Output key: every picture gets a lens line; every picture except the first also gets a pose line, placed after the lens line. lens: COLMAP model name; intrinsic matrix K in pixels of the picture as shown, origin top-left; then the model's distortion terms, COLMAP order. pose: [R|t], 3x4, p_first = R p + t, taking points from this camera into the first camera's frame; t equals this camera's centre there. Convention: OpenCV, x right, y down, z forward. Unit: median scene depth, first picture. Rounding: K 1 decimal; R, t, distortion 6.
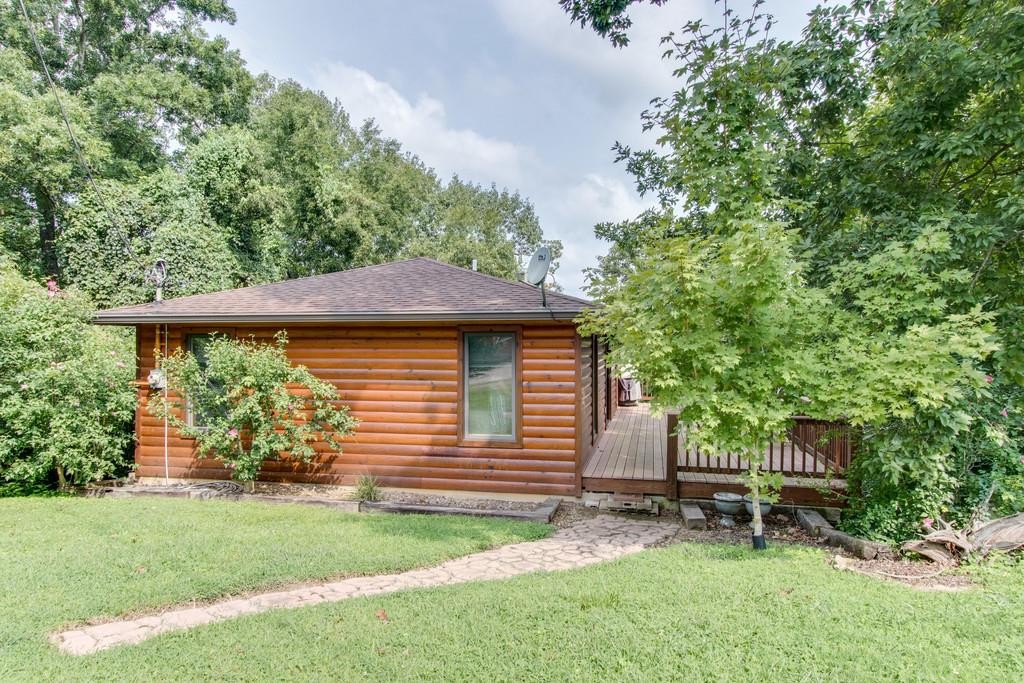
lens RADIAL K [[698.3, 0, 512.0], [0, 698.3, 341.5], [0, 0, 1]] dist [-0.000704, -0.000086]
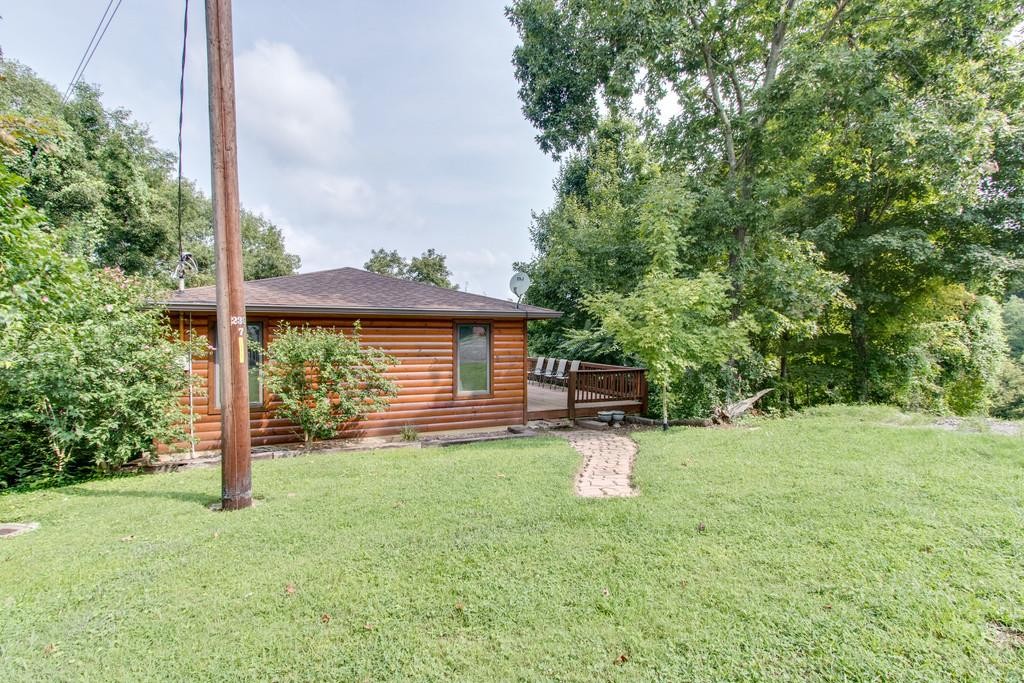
lens RADIAL K [[502.6, 0, 505.8], [0, 502.6, 343.9], [0, 0, 1]] dist [0.002363, 0.000538]
pose [[0.797934, -0.008482, 0.602686, -0.628373], [-0.001876, 0.999861, 0.016556, 0.011956], [-0.602742, -0.014341, 0.797807, 0.076025]]
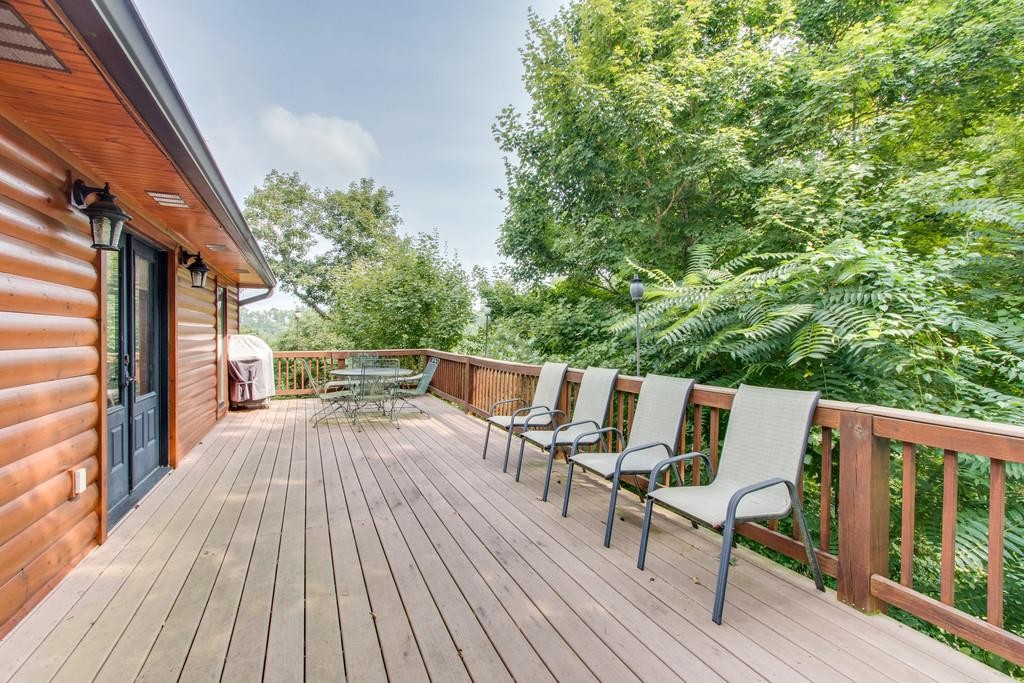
lens RADIAL K [[459.7, 0, 505.9], [0, 459.7, 342.4], [0, 0, 1]] dist [-0.004542, -0.000207]
pose [[0.813799, -0.000759, 0.581146, 0.216154], [-0.003670, 0.999973, 0.006444, 0.062815], [-0.581135, -0.007377, 0.813774, 1.046845]]
